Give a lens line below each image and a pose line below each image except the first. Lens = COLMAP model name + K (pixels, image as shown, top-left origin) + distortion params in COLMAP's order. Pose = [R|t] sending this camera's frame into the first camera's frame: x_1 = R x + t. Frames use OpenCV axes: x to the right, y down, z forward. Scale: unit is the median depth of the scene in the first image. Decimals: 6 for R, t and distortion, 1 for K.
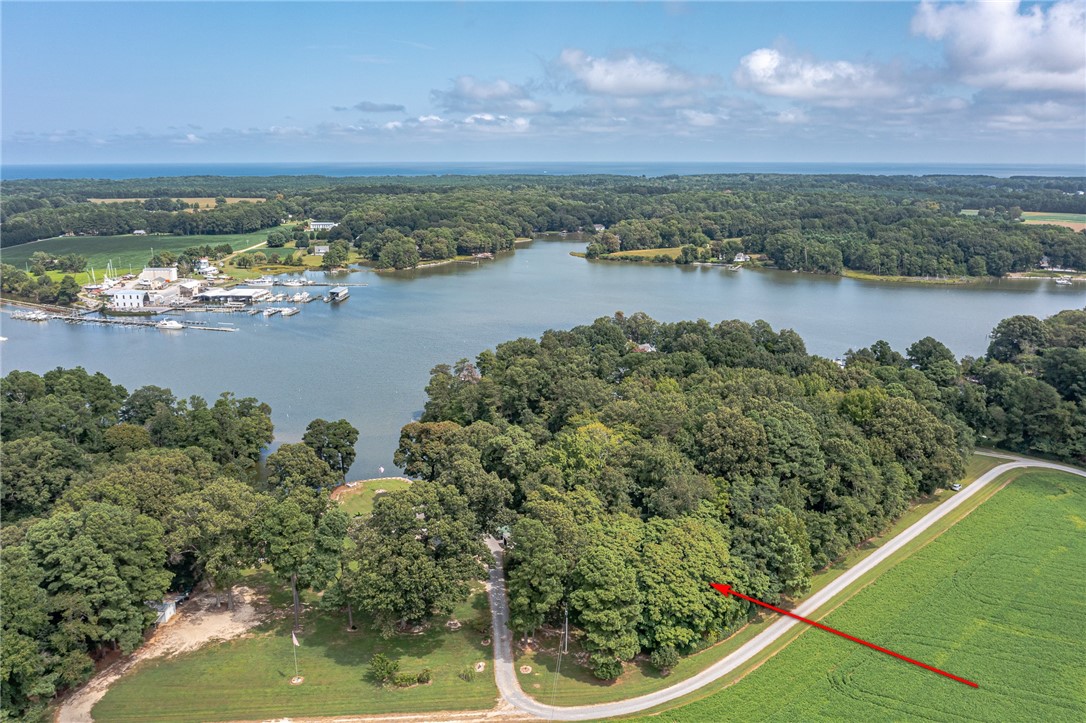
lens RADIAL K [[901.9, 0, 543.0], [0, 901.9, 361.5], [0, 0, 1]] dist [-0.024133, -0.001484]
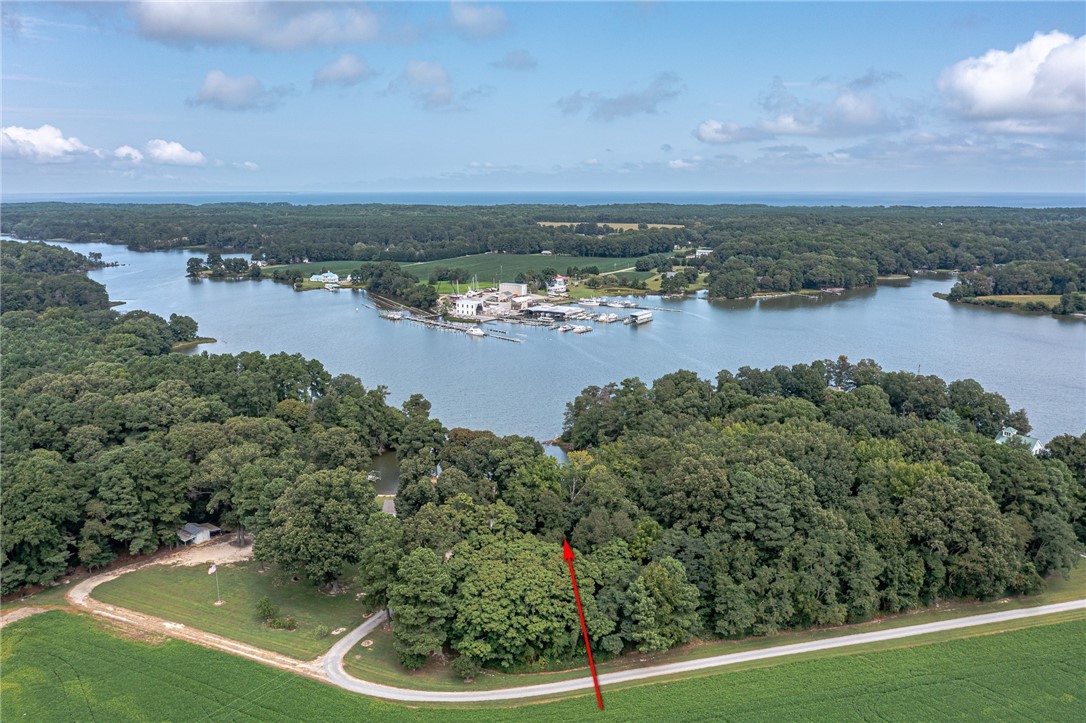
lens RADIAL K [[901.9, 0, 543.0], [0, 901.9, 361.5], [0, 0, 1]] dist [-0.024133, -0.001484]
pose [[0.856180, 0.098164, -0.507267, 0.169726], [-0.113327, 0.993557, 0.000993, -0.009094], [0.504097, 0.056637, 0.861788, 0.026354]]
